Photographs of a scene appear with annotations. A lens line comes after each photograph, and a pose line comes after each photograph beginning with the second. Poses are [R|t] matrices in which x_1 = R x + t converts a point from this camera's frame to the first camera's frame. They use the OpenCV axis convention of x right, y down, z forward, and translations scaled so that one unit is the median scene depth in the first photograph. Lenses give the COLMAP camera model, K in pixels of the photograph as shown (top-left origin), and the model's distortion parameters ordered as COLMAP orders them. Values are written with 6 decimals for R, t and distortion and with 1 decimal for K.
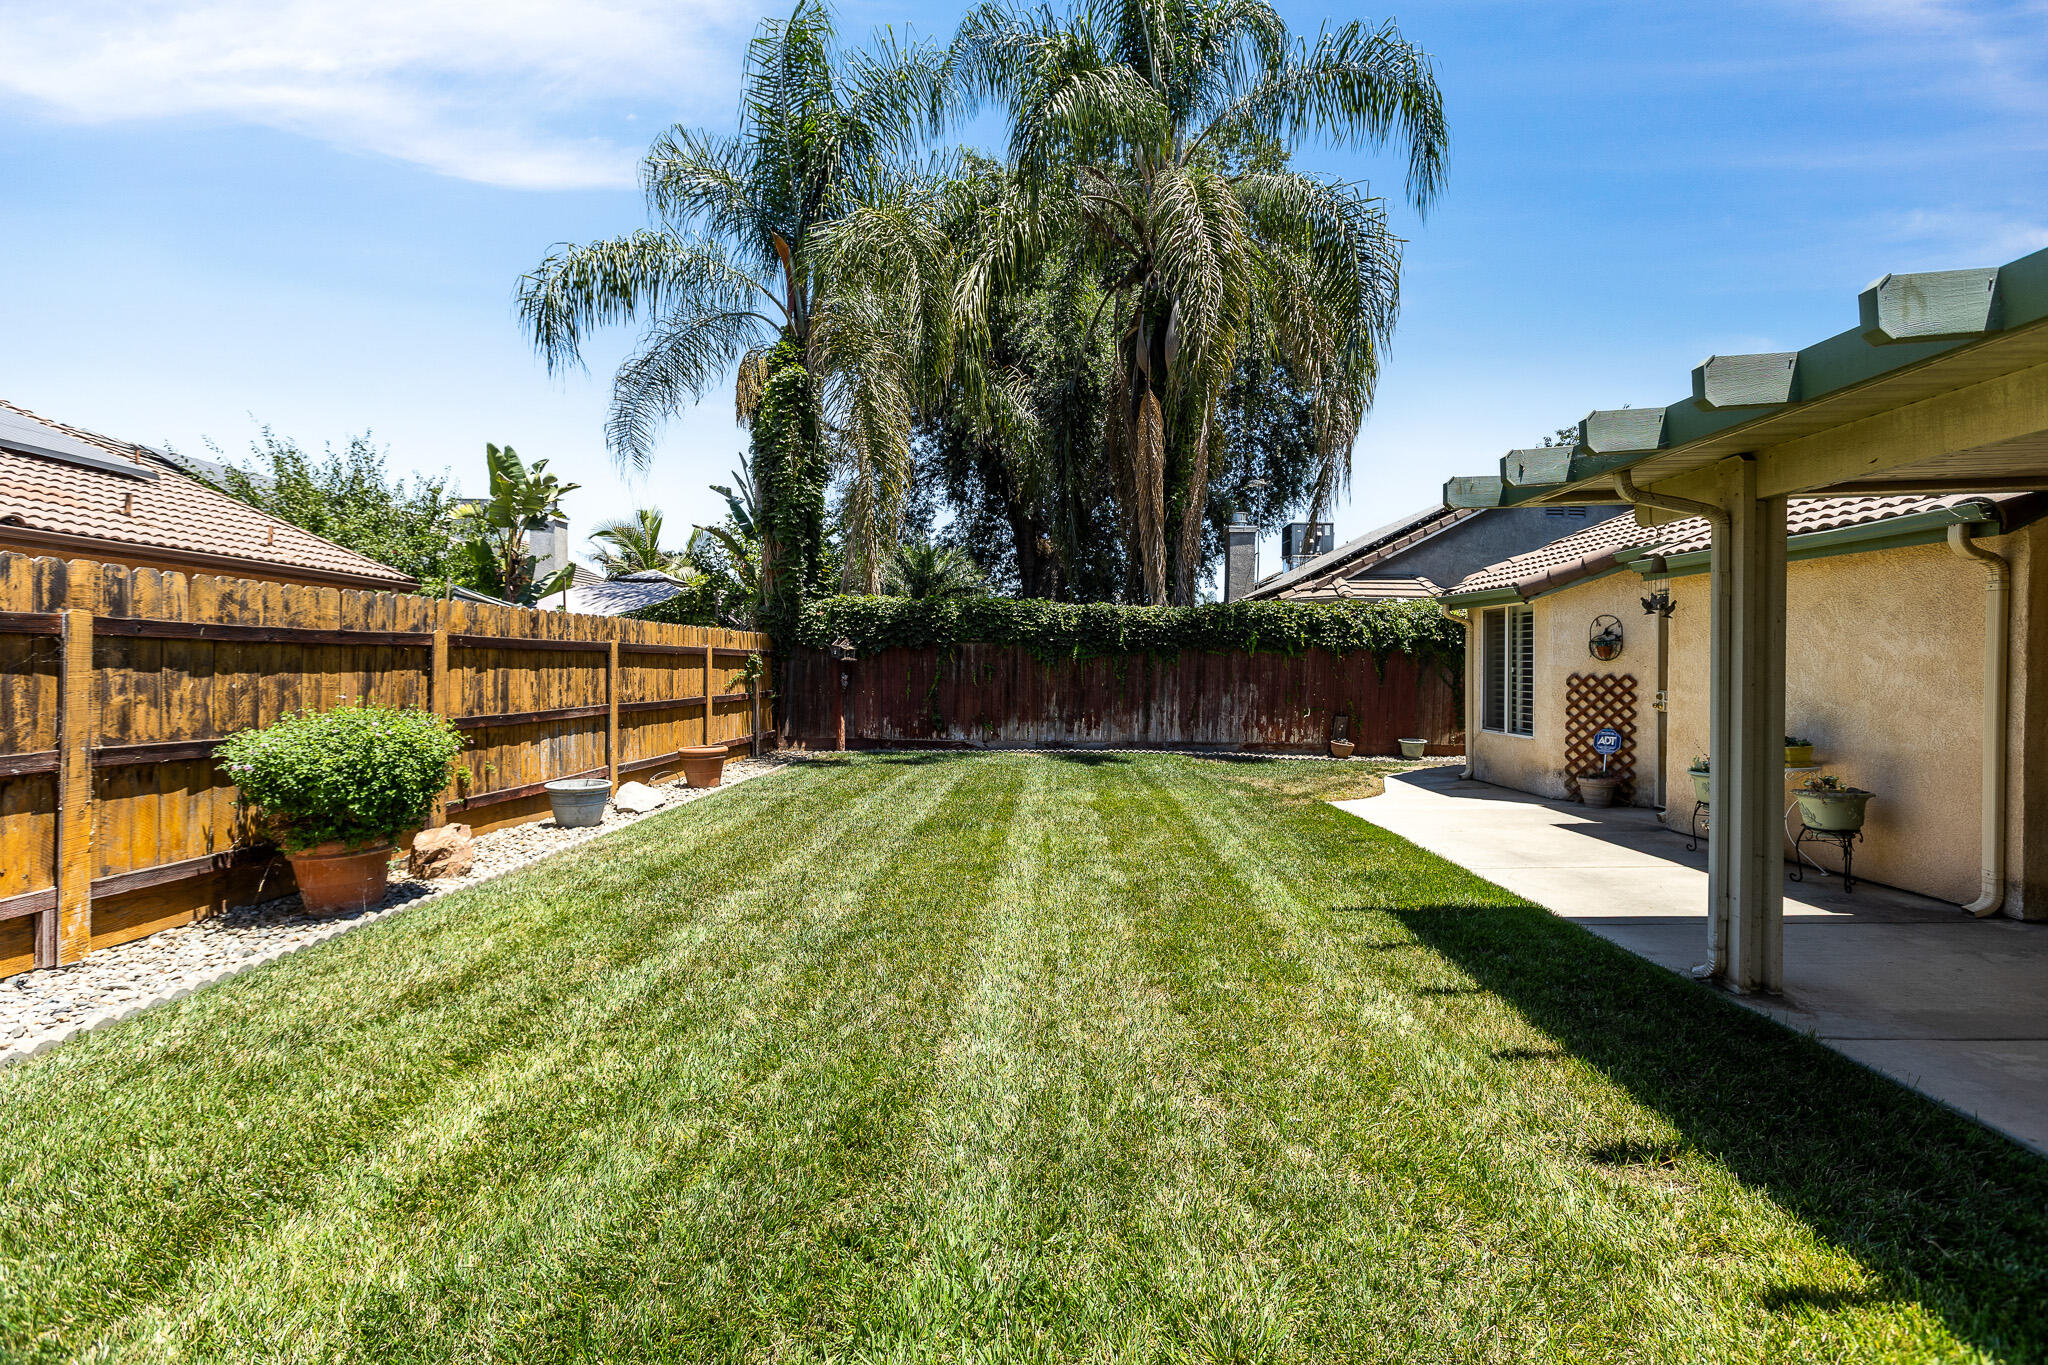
lens RADIAL K [[909.5, 0, 1028.5], [0, 909.5, 667.2], [0, 0, 1]] dist [0.001355, 0.000918]
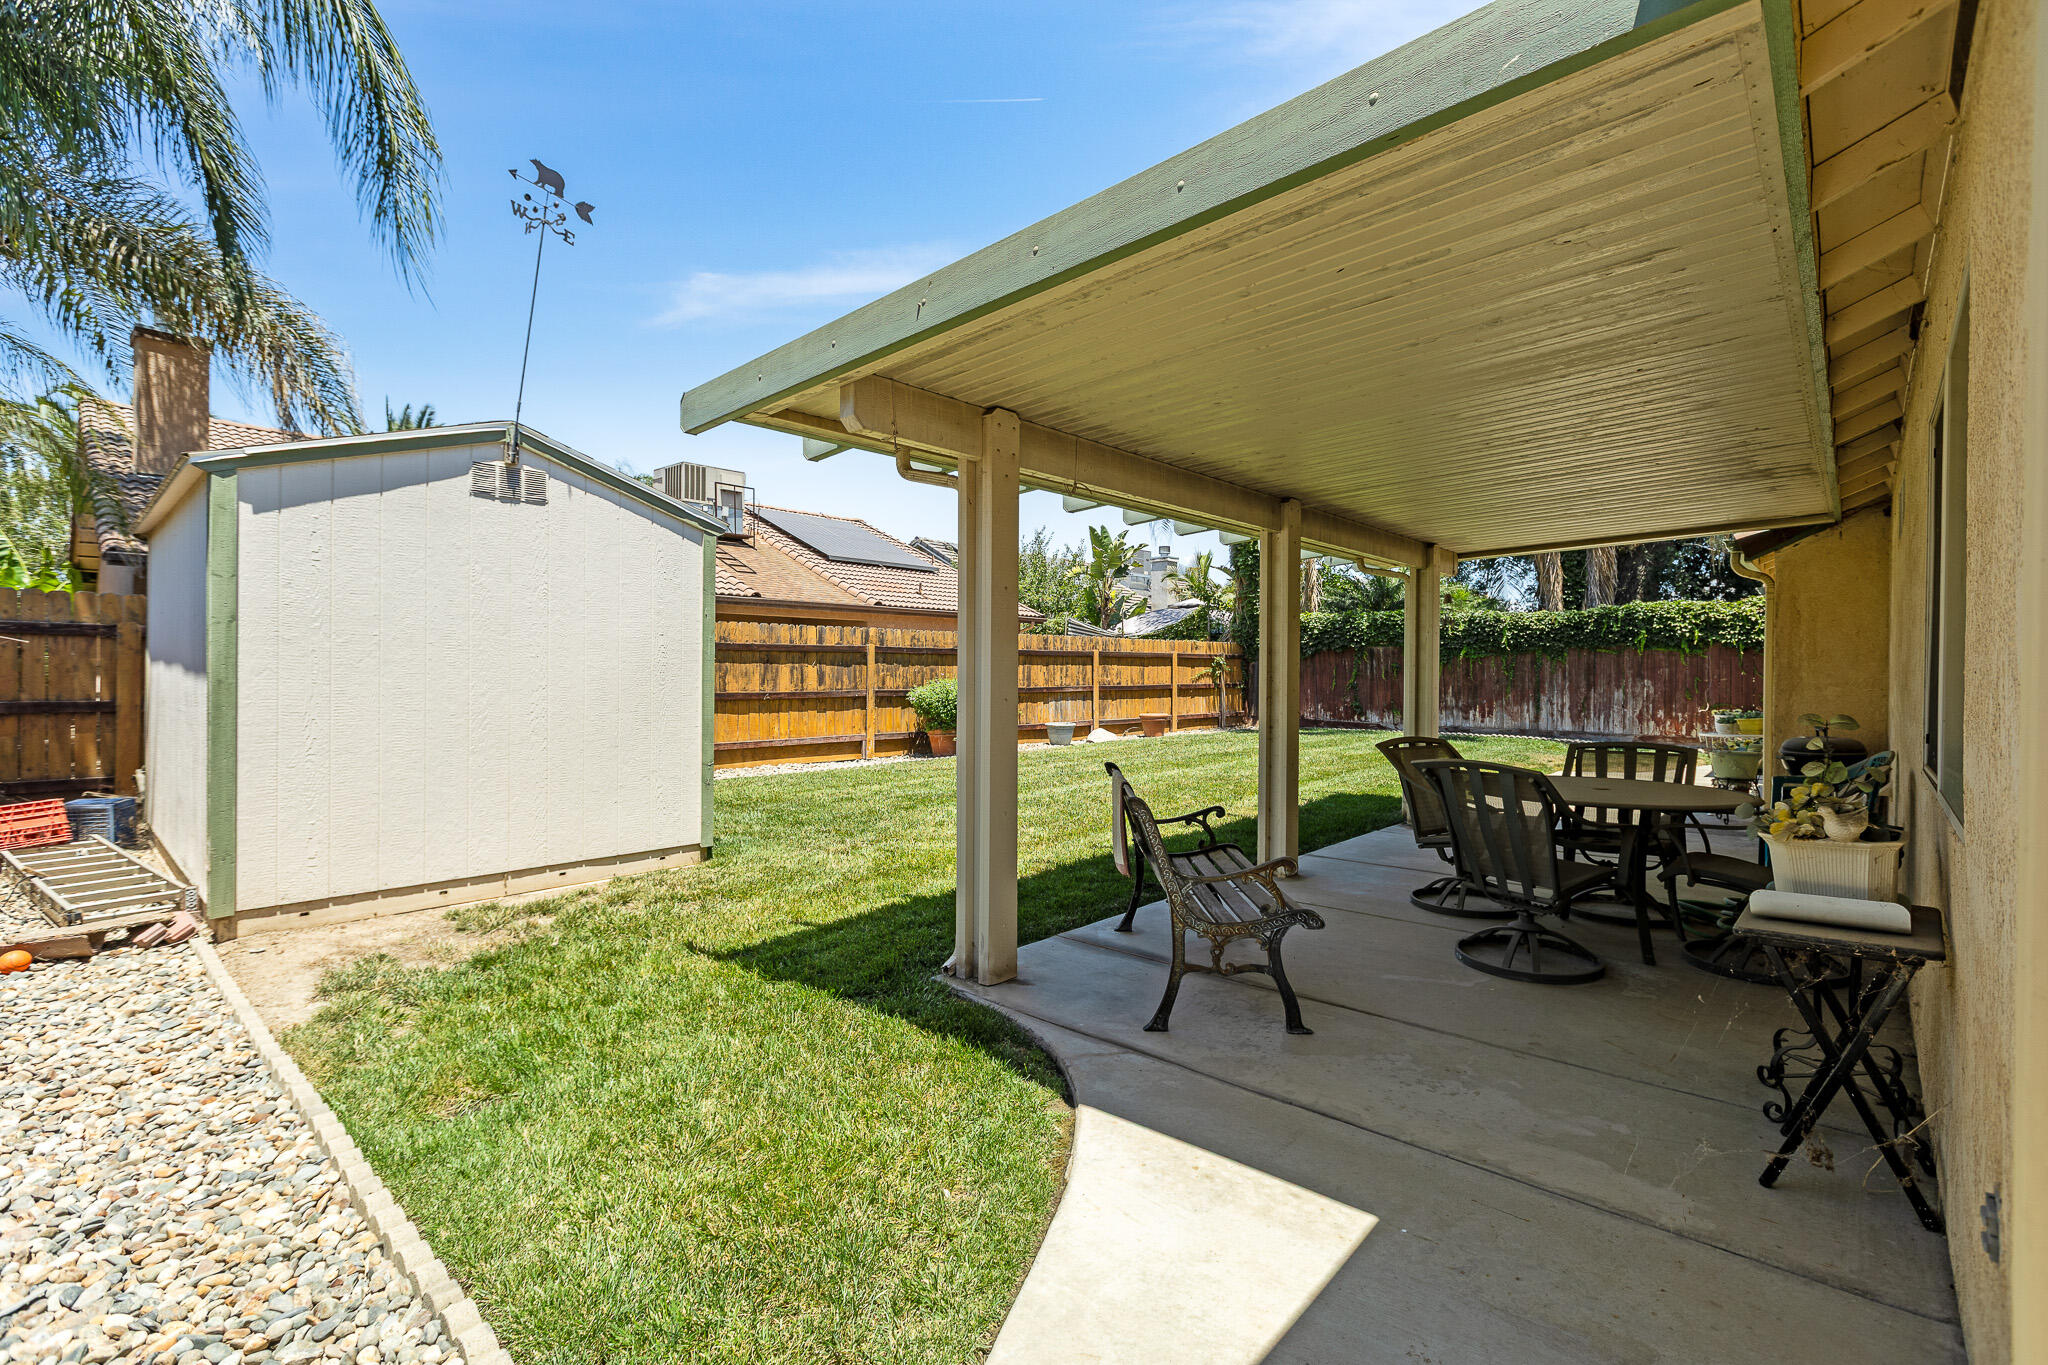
lens RADIAL K [[909.5, 0, 1031.7], [0, 909.5, 678.6], [0, 0, 1]] dist [0.001355, 0.000918]
pose [[0.748853, 0.005132, -0.662717, 0.612265], [-0.000171, 0.999971, 0.007551, 0.013050], [0.662736, -0.005542, 0.748832, -0.411350]]
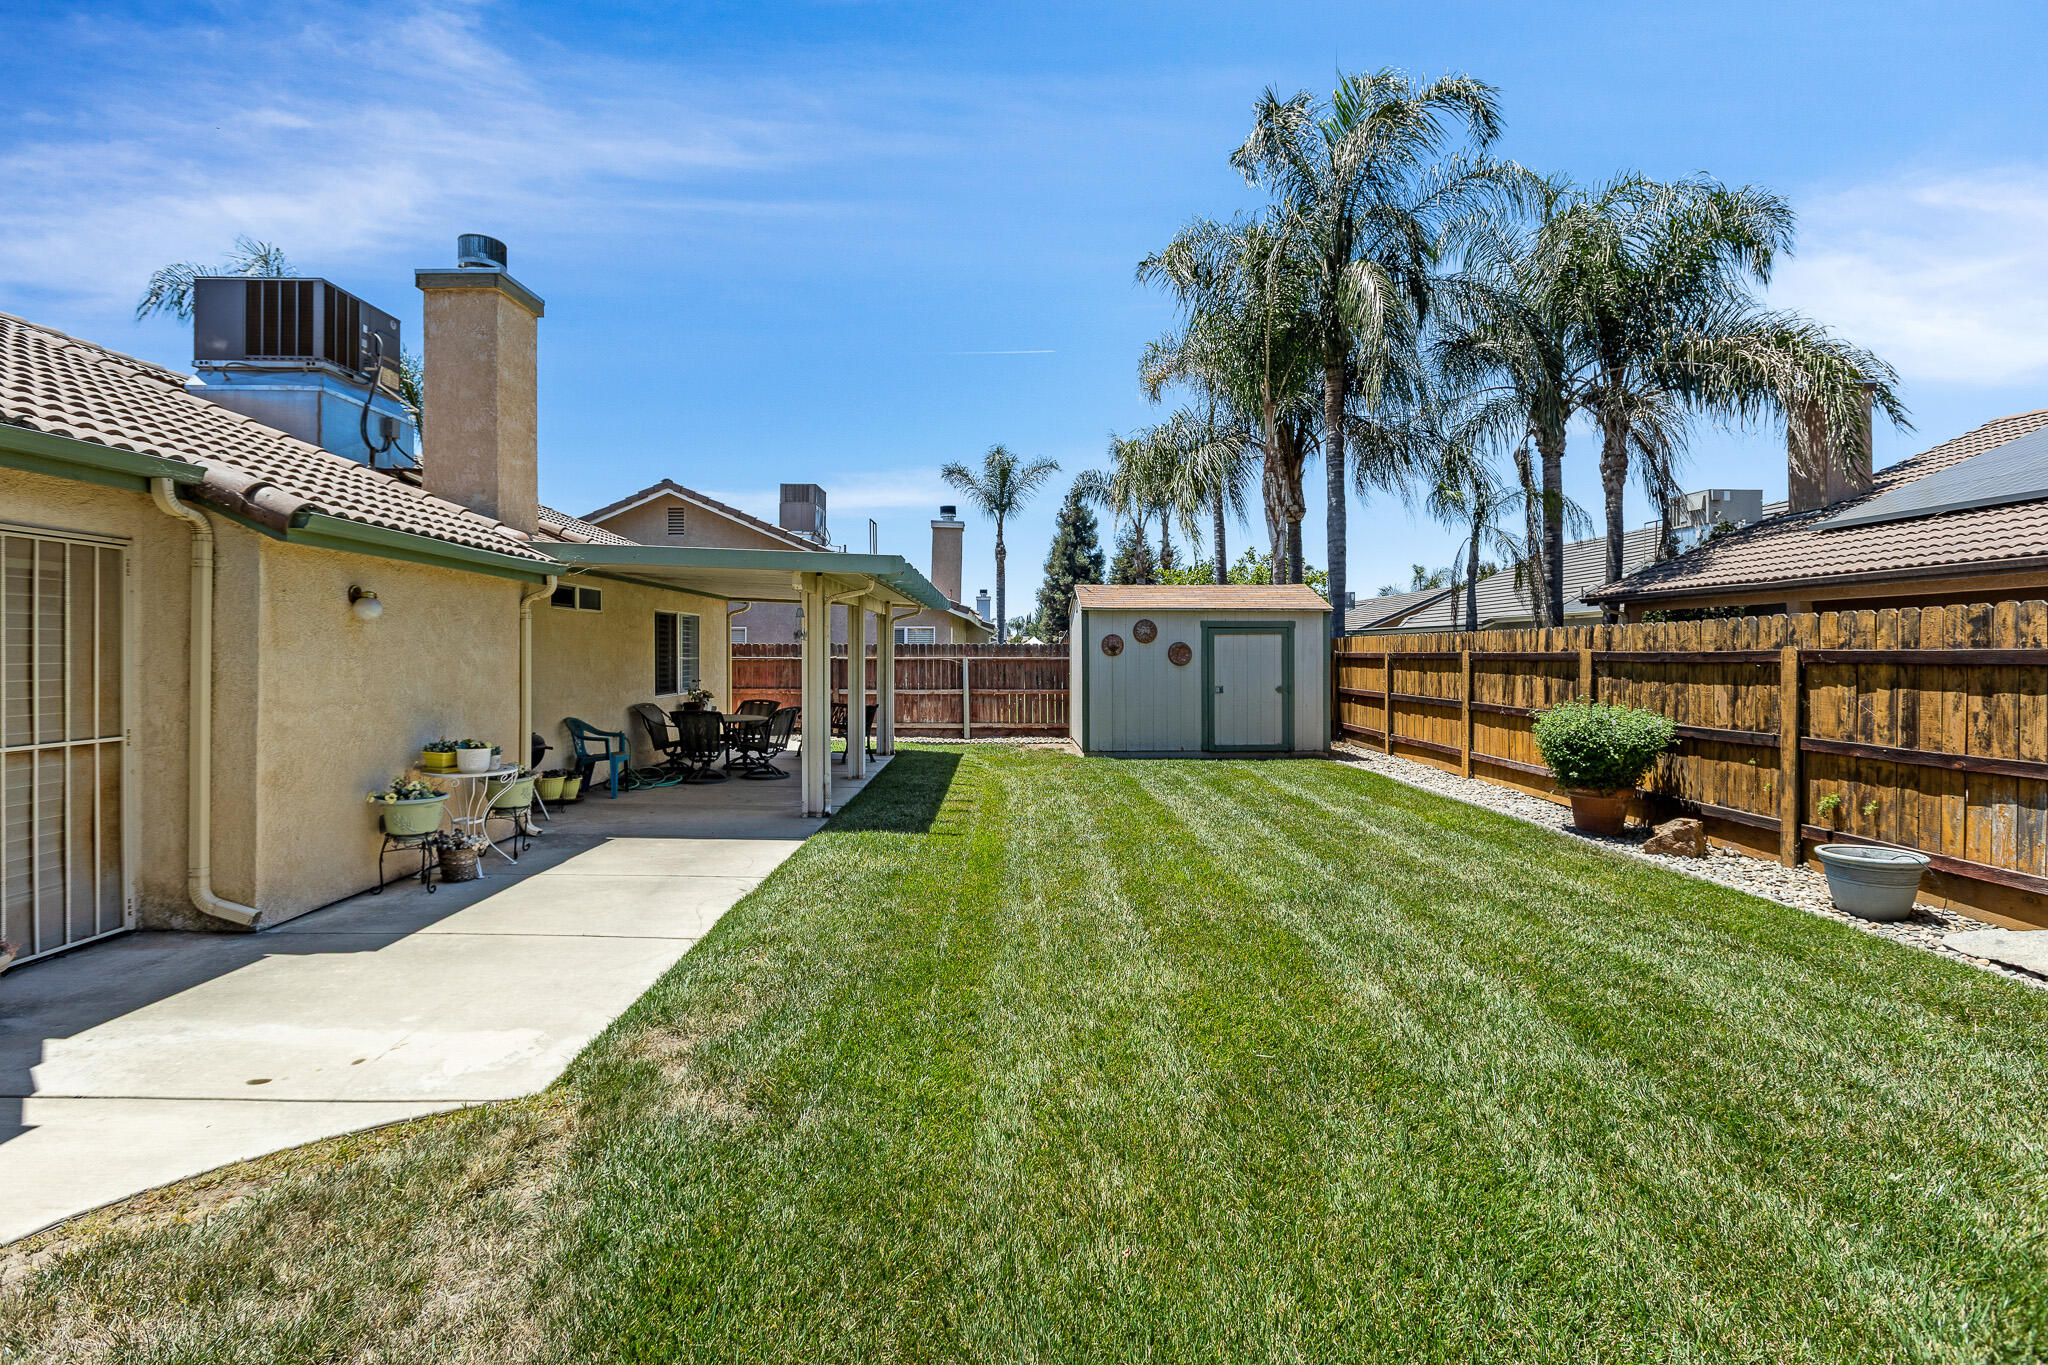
lens RADIAL K [[909.5, 0, 1016.0], [0, 909.5, 651.3], [0, 0, 1]] dist [0.001355, 0.000918]
pose [[-0.999613, -0.008667, -0.026425, 0.155643], [-0.008571, 0.999956, -0.003738, -0.016978], [0.026456, -0.003510, -0.999644, 1.360883]]
